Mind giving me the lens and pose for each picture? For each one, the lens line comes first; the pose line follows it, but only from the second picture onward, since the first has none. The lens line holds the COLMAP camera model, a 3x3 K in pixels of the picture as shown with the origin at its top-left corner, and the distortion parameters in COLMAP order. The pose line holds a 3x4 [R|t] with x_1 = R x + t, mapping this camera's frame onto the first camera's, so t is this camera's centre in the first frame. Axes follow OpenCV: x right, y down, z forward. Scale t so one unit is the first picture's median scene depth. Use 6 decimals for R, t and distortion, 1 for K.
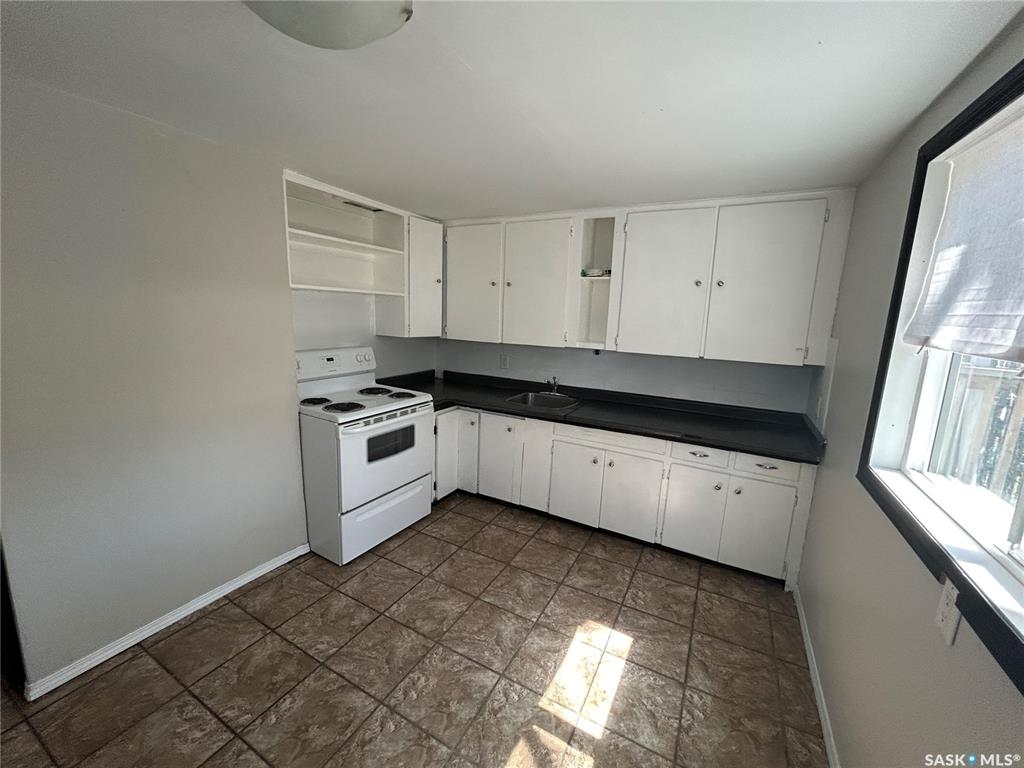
lens RADIAL K [[410.4, 0, 510.7], [0, 410.4, 382.2], [0, 0, 1]] dist [0.000458, 0.000099]
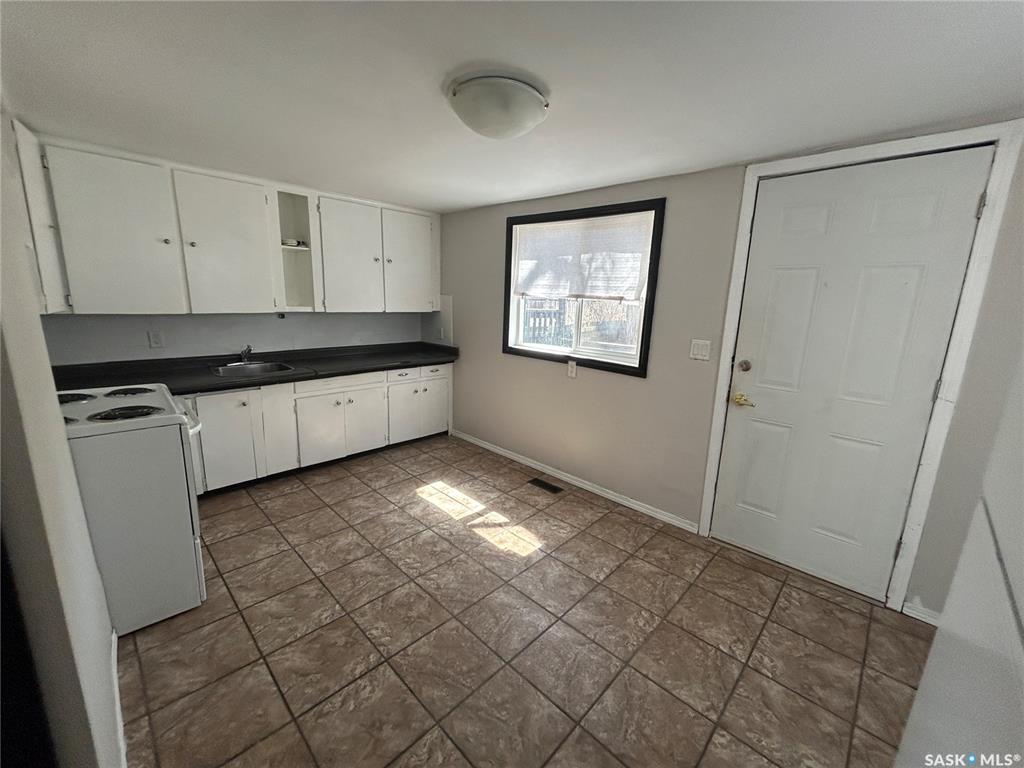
lens RADIAL K [[410.4, 0, 505.9], [0, 410.4, 380.3], [0, 0, 1]] dist [0.000458, 0.000099]
pose [[0.285099, -0.220366, 0.932822, -1.072286], [0.142572, 0.972136, 0.186079, -0.042195], [-0.947835, 0.079944, 0.308573, 0.202199]]
